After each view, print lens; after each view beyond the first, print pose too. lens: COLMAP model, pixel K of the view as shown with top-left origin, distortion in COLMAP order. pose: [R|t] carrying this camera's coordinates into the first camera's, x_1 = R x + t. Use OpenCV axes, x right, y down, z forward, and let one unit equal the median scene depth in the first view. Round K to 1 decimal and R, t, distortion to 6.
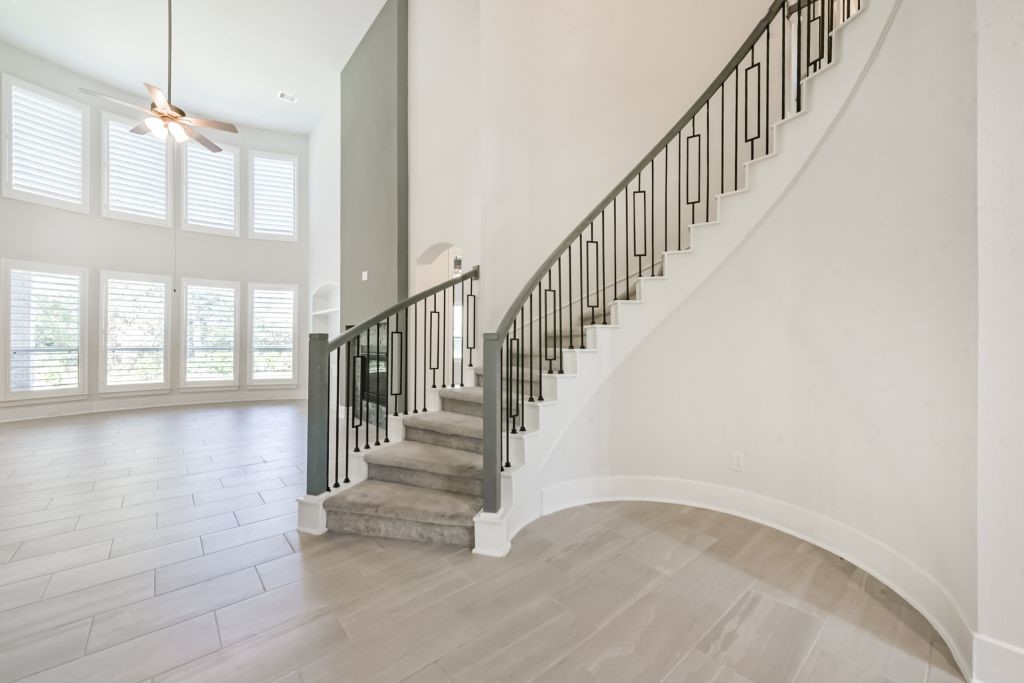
lens RADIAL K [[395.0, 0, 515.1], [0, 395.0, 341.0], [0, 0, 1]] dist [0.001307, -0.000033]
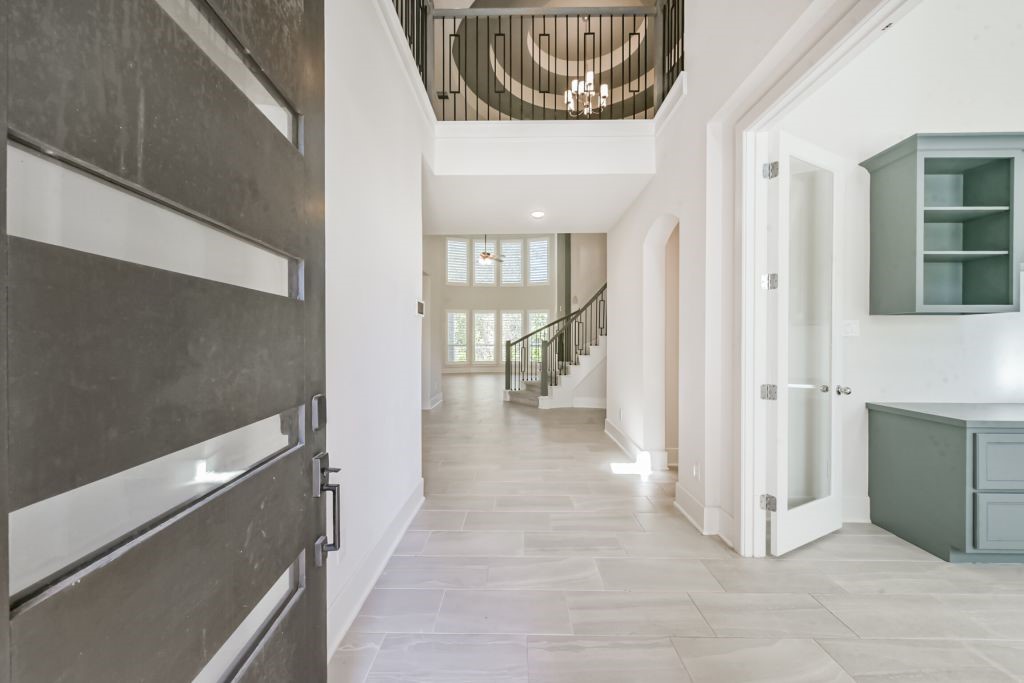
lens RADIAL K [[395.0, 0, 515.1], [0, 395.0, 341.0], [0, 0, 1]] dist [0.001307, -0.000033]
pose [[0.741388, -0.001166, -0.671076, 1.641798], [0.006225, 0.999967, 0.005140, -0.029037], [0.671048, -0.007988, 0.741371, -1.308068]]
